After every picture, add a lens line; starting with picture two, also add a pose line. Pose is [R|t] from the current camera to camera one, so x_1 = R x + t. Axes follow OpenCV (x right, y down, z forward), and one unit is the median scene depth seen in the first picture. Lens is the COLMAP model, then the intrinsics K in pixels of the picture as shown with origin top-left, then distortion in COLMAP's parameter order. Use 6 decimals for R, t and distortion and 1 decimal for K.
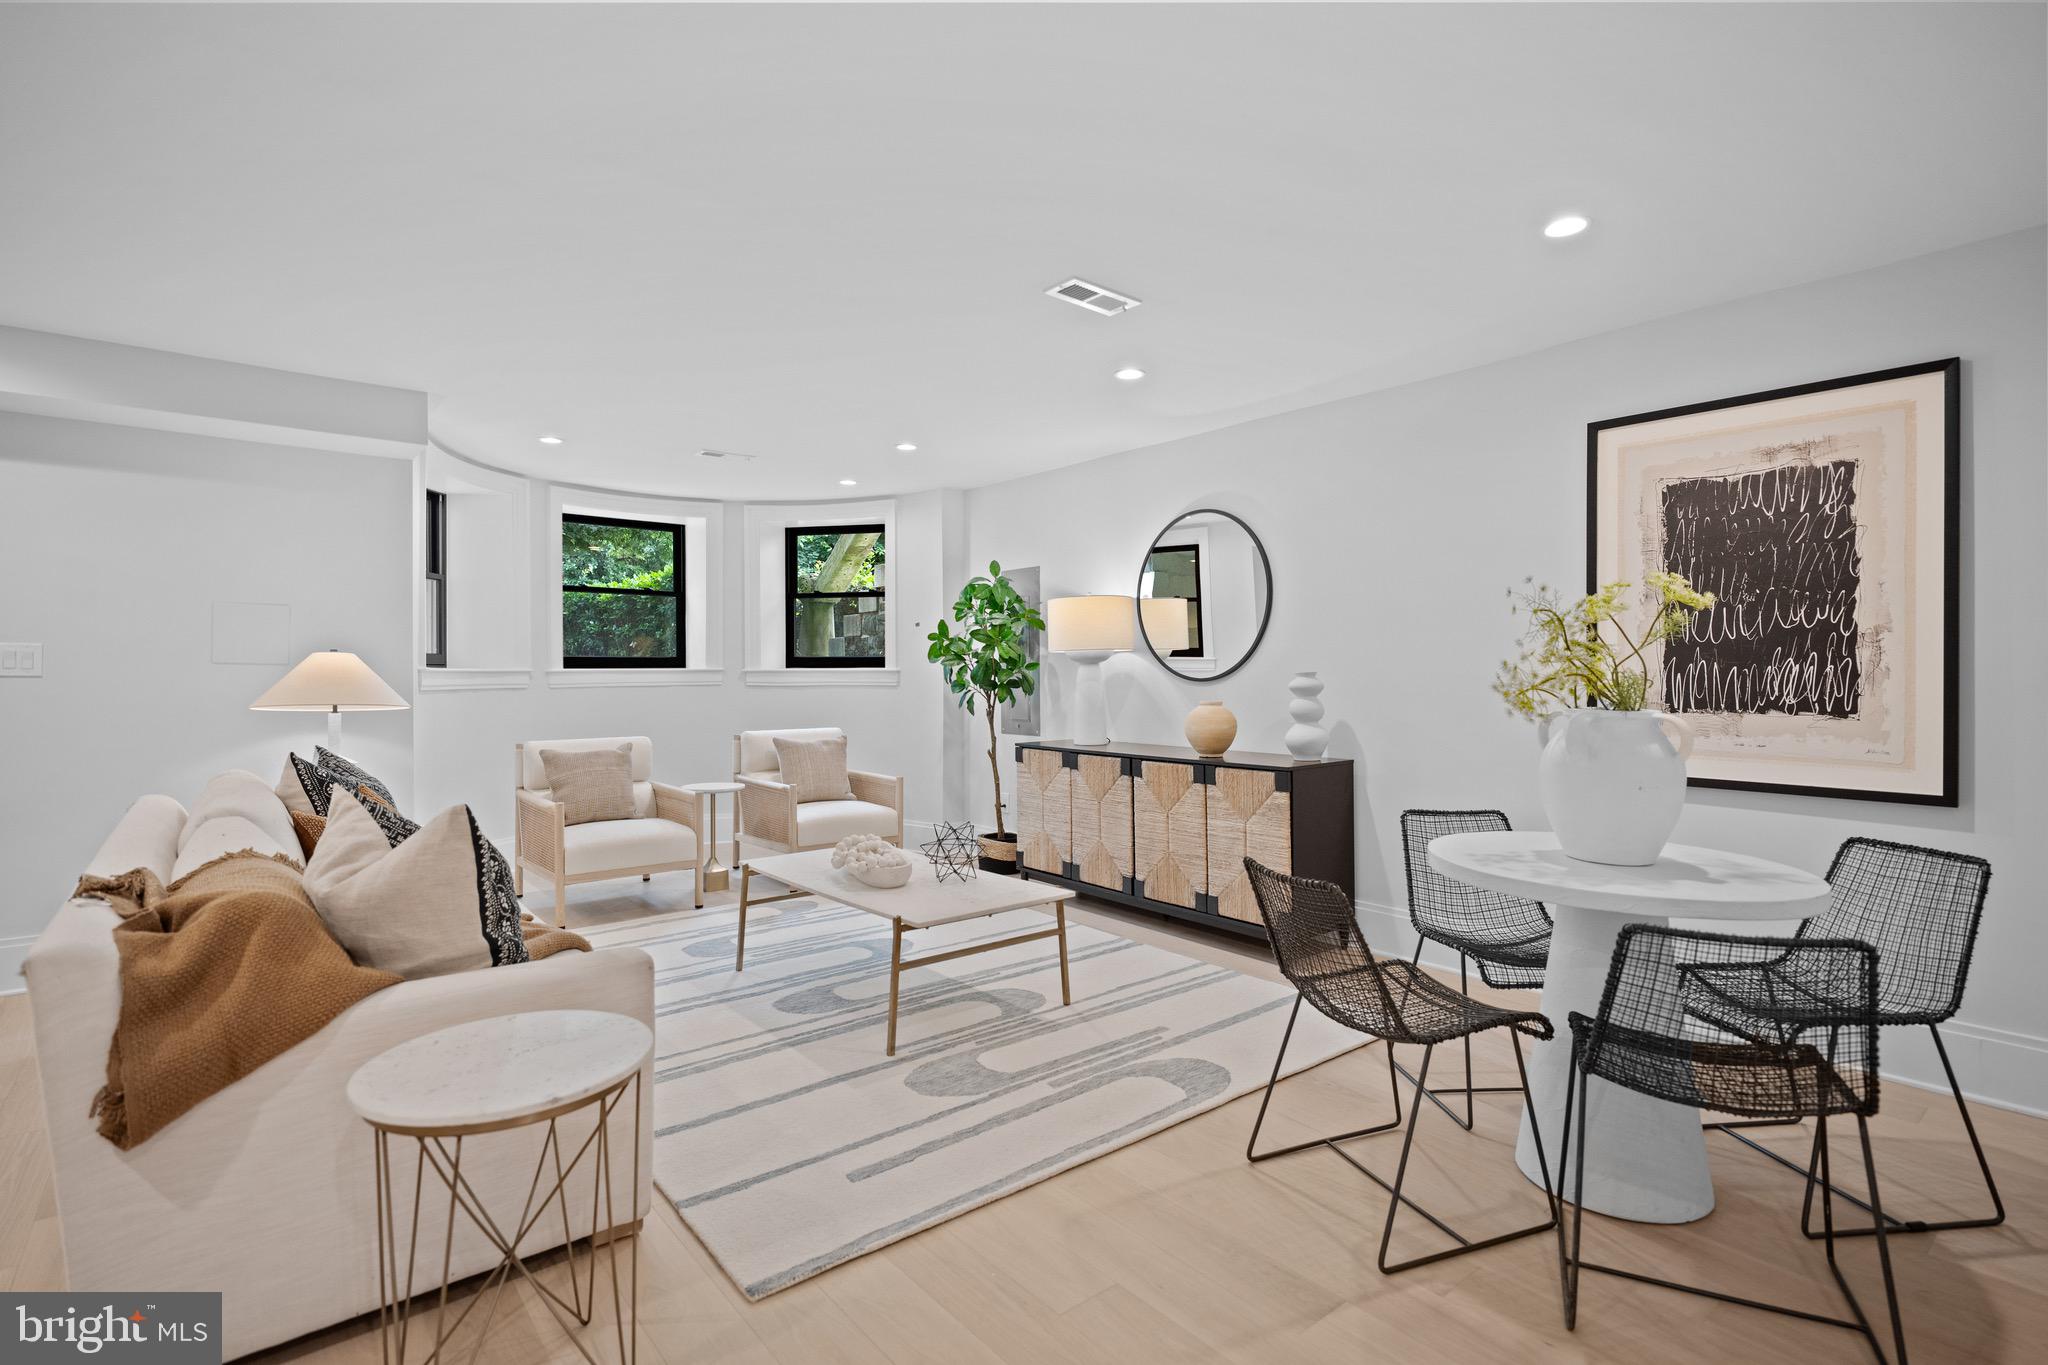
lens RADIAL K [[982.9, 0, 1021.3], [0, 982.9, 673.4], [0, 0, 1]] dist [0.021502, 0.000171]
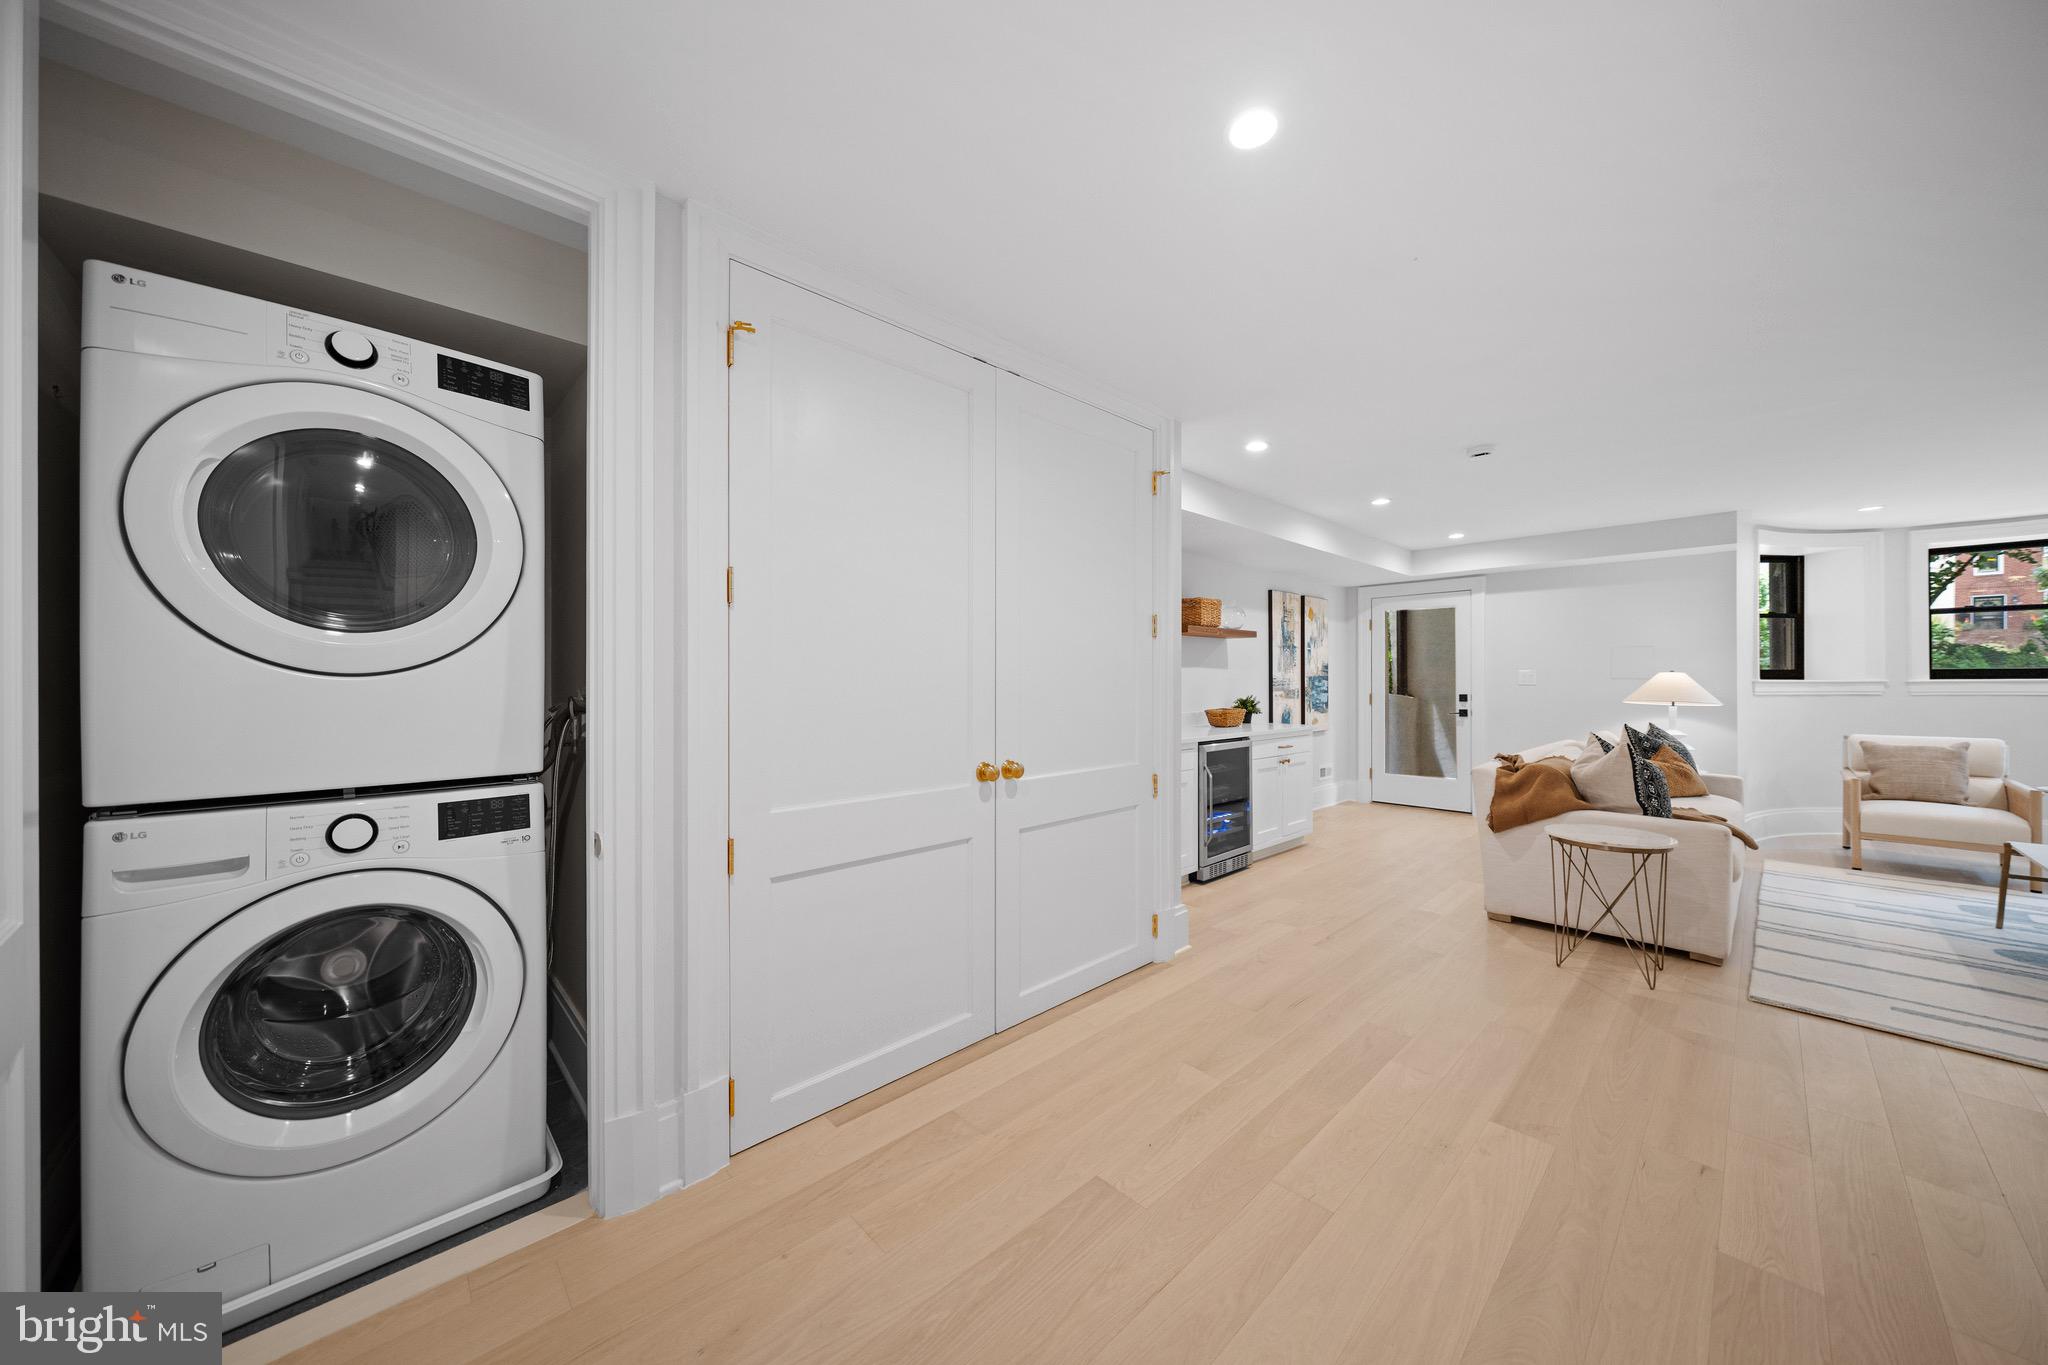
lens RADIAL K [[701.1, 0, 1018.2], [0, 701.1, 688.2], [0, 0, 1]] dist [-0.006929, 0.000857]
pose [[0.081008, 0.003542, -0.996707, 0.592071], [0.002111, 0.999991, 0.003726, 0.000360], [0.996711, -0.002406, 0.081000, -0.340176]]
